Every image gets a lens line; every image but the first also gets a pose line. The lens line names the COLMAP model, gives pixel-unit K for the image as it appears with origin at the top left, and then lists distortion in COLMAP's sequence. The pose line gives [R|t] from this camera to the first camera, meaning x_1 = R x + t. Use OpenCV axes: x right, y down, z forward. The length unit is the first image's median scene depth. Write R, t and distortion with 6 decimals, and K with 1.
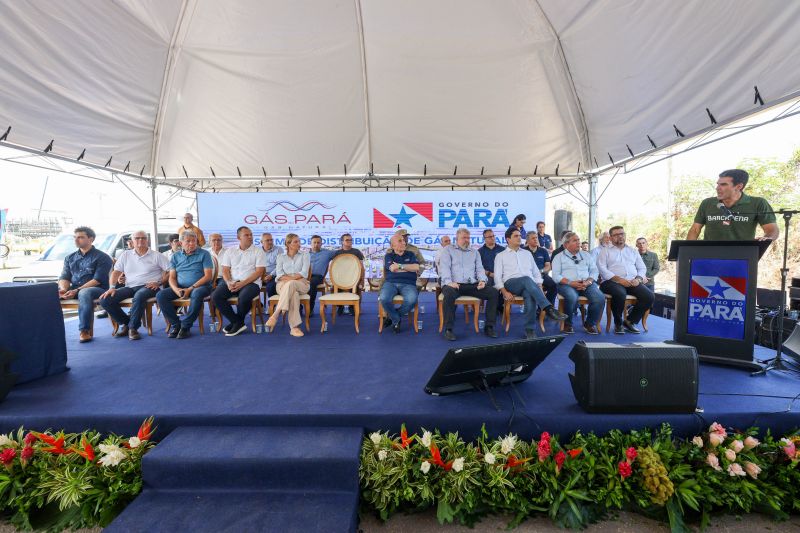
lens RADIAL K [[361.7, 0, 401.7], [0, 361.7, 265.3], [0, 0, 1]] dist [0.004085, 0.001465]
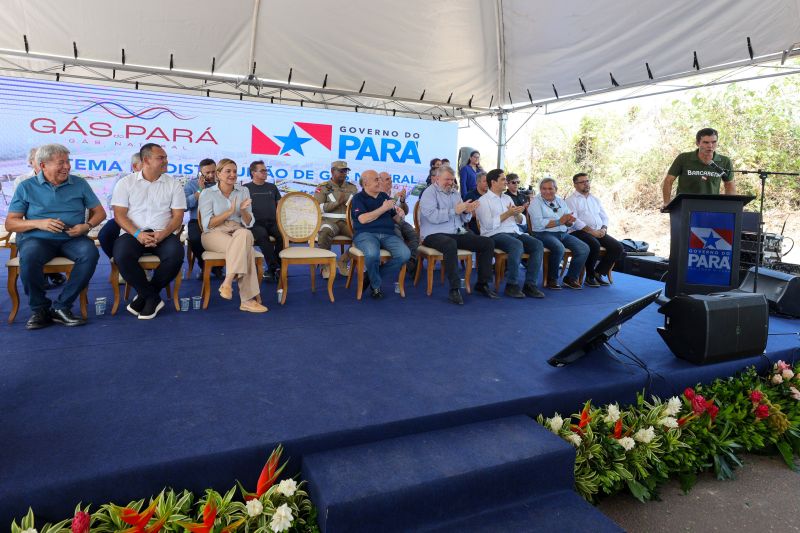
lens RADIAL K [[486.1, 0, 373.0], [0, 486.1, 203.5], [0, 0, 1]] dist [-0.002946, 0.004189]
pose [[0.910493, 0.025532, 0.412736, -0.291492], [-0.023236, 0.999674, -0.010582, -0.001766], [-0.412872, 0.000044, 0.910789, 0.049017]]
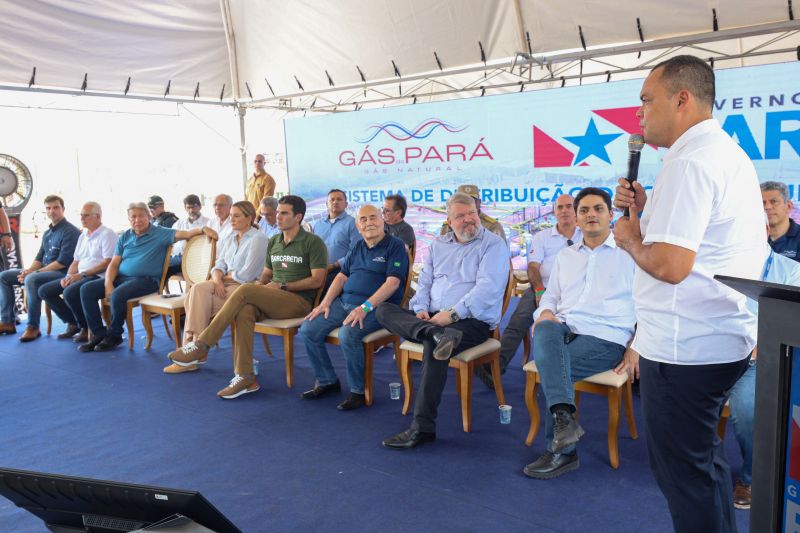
lens RADIAL K [[690.1, 0, 402.1], [0, 690.1, 263.7], [0, 0, 1]] dist [-0.001444, 0.007231]
pose [[0.784727, 0.060847, -0.616848, 0.419149], [-0.015051, 0.996747, 0.079173, -0.053820], [0.619659, -0.052845, 0.783090, 0.194697]]
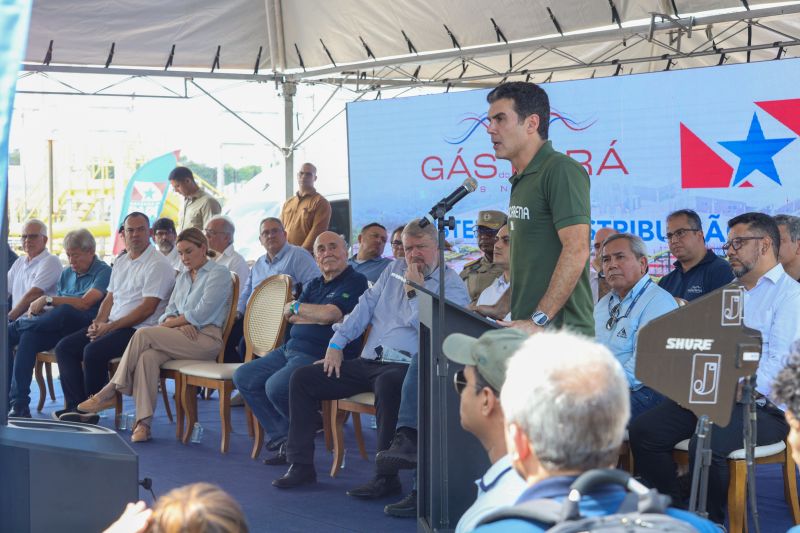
lens RADIAL K [[1598.8, 0, 392.3], [0, 1598.8, 302.9], [0, 0, 1]] dist [-0.005112, 0.000000]
pose [[0.609112, 0.047890, -0.791637, 0.992767], [-0.042741, 0.998707, 0.027530, -0.038833], [0.791932, 0.017066, 0.610371, -0.020815]]
